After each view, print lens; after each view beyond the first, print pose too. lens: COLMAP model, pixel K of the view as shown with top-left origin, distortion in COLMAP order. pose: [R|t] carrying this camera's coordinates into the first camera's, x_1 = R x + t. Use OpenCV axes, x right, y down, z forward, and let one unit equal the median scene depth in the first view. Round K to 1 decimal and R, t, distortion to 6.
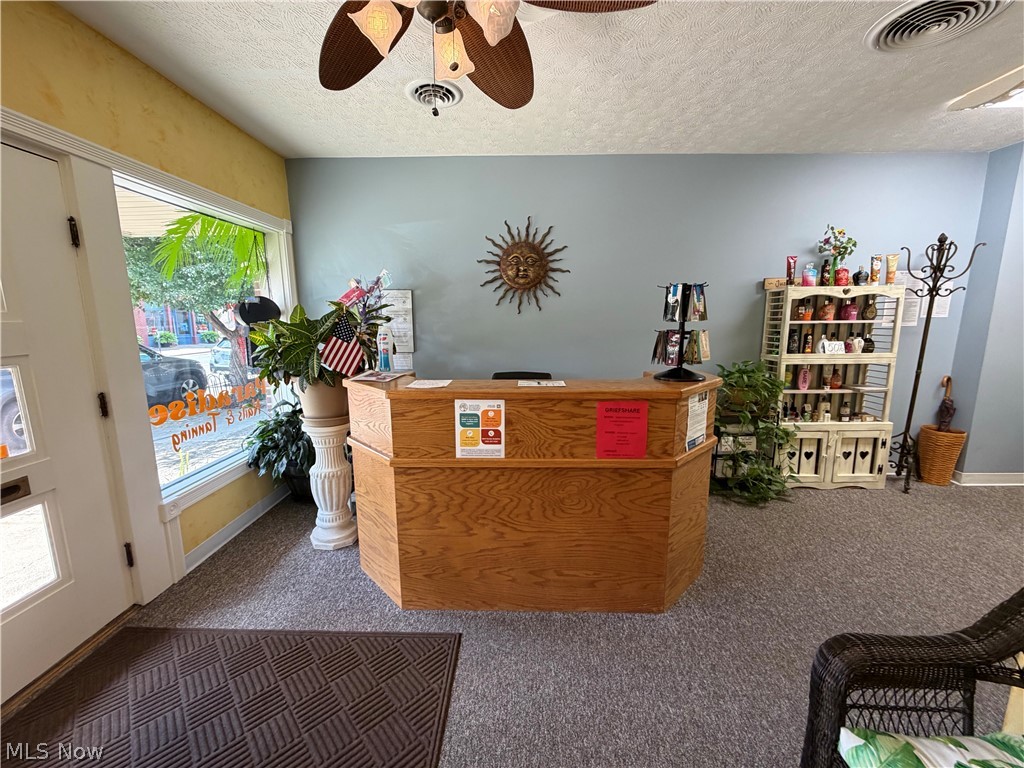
lens RADIAL K [[411.1, 0, 508.2], [0, 411.1, 382.1], [0, 0, 1]] dist [-0.002157, 0.000475]
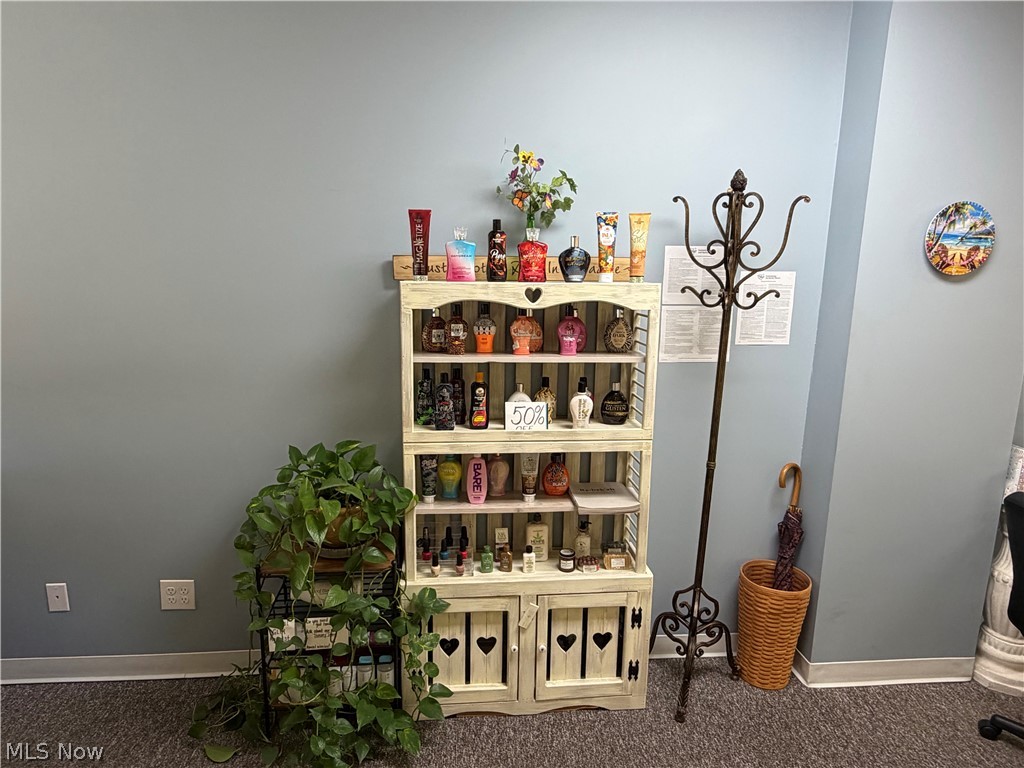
lens RADIAL K [[640.5, 0, 512.2], [0, 640.5, 389.6], [0, 0, 1]] dist [-0.001917, 0.000997]
pose [[0.994218, -0.000002, 0.107377, 0.725617], [-0.004479, 0.999129, 0.041489, -0.146789], [-0.107284, -0.041730, 0.993352, 0.313006]]
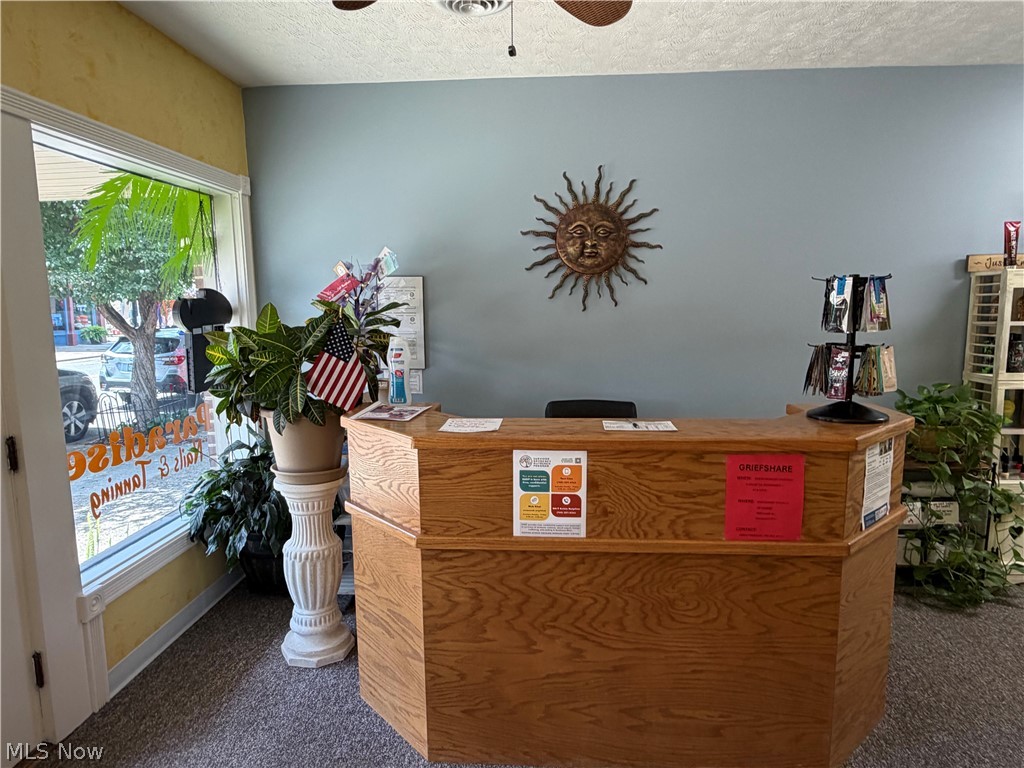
lens RADIAL K [[640.5, 0, 506.0], [0, 640.5, 385.4], [0, 0, 1]] dist [-0.001917, 0.000997]
pose [[0.998805, 0.001990, -0.048841, -0.053407], [-0.003251, 0.999663, -0.025750, -0.021835], [0.048773, 0.025878, 0.998475, -0.034163]]
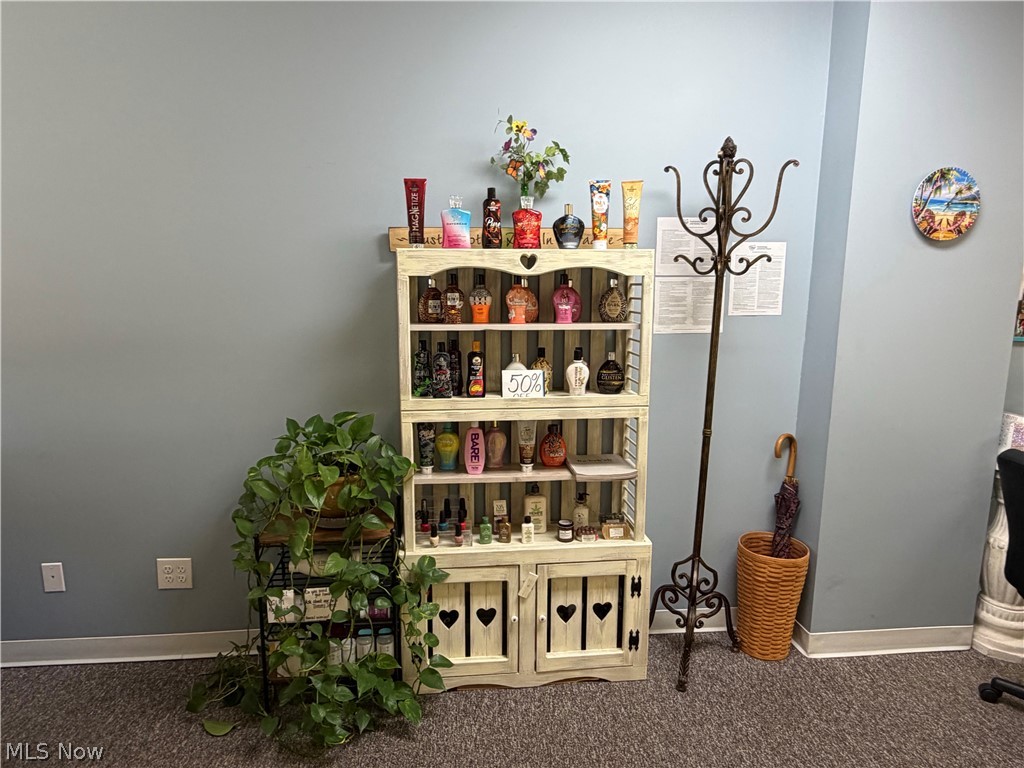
lens RADIAL K [[640.5, 0, 510.7], [0, 640.5, 392.9], [0, 0, 1]] dist [-0.001917, 0.000997]
pose [[0.993145, -0.011221, 0.116349, 0.720347], [0.009130, 0.999787, 0.018490, -0.090049], [-0.116532, -0.017301, 0.993036, 0.307488]]
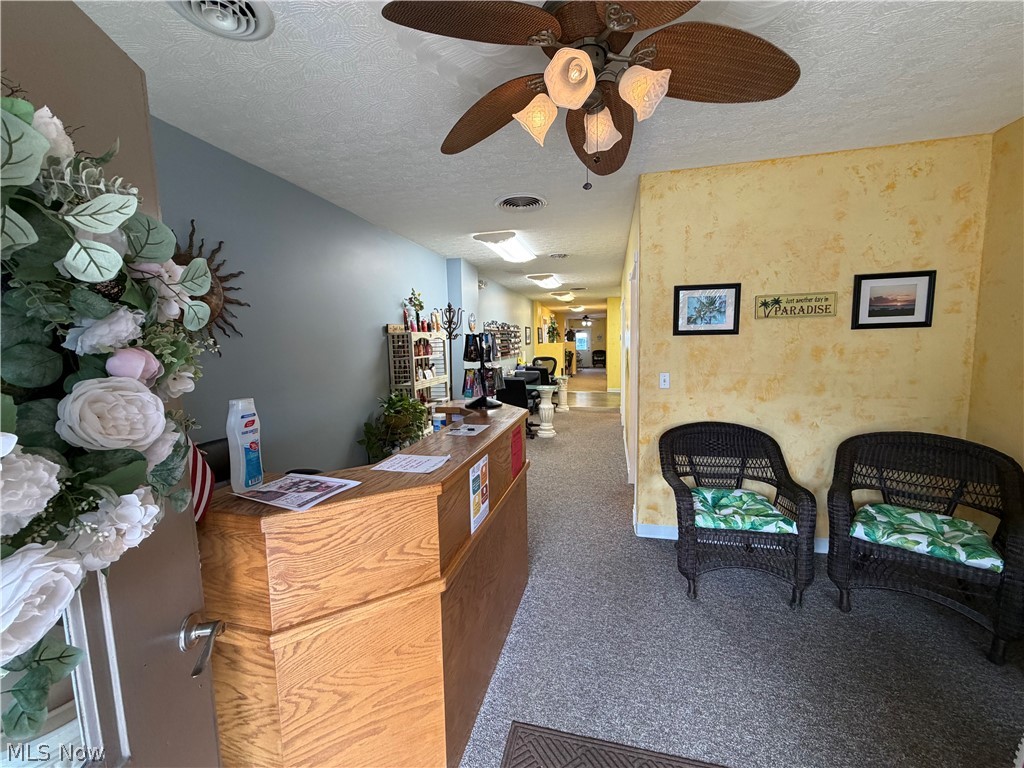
lens RADIAL K [[411.1, 0, 511.4], [0, 411.1, 381.9], [0, 0, 1]] dist [-0.002157, 0.000475]
pose [[0.218795, -0.097751, 0.970862, -0.543142], [0.175588, 0.982672, 0.059370, -0.096361], [-0.959842, 0.157482, 0.232168, 0.410790]]
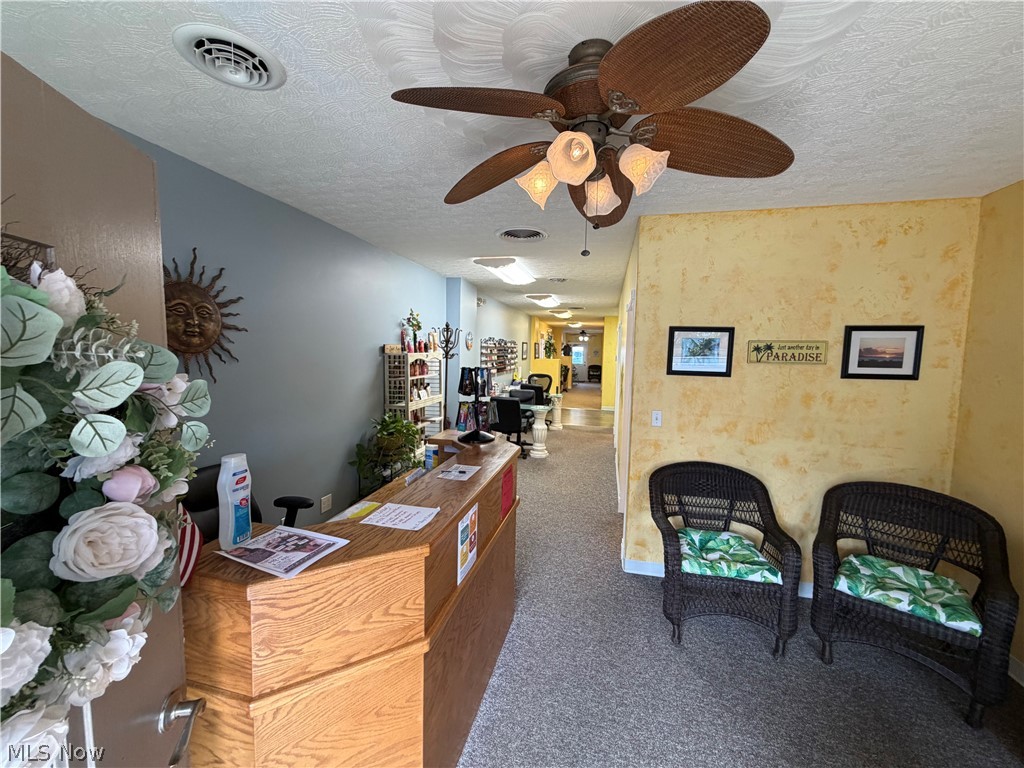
lens RADIAL K [[411.1, 0, 511.6], [0, 411.1, 381.4], [0, 0, 1]] dist [-0.002157, 0.000475]
pose [[0.210925, -0.069435, 0.975033, -0.543782], [0.134597, 0.990036, 0.041387, -0.152175], [-0.968191, 0.122507, 0.218169, 0.399264]]
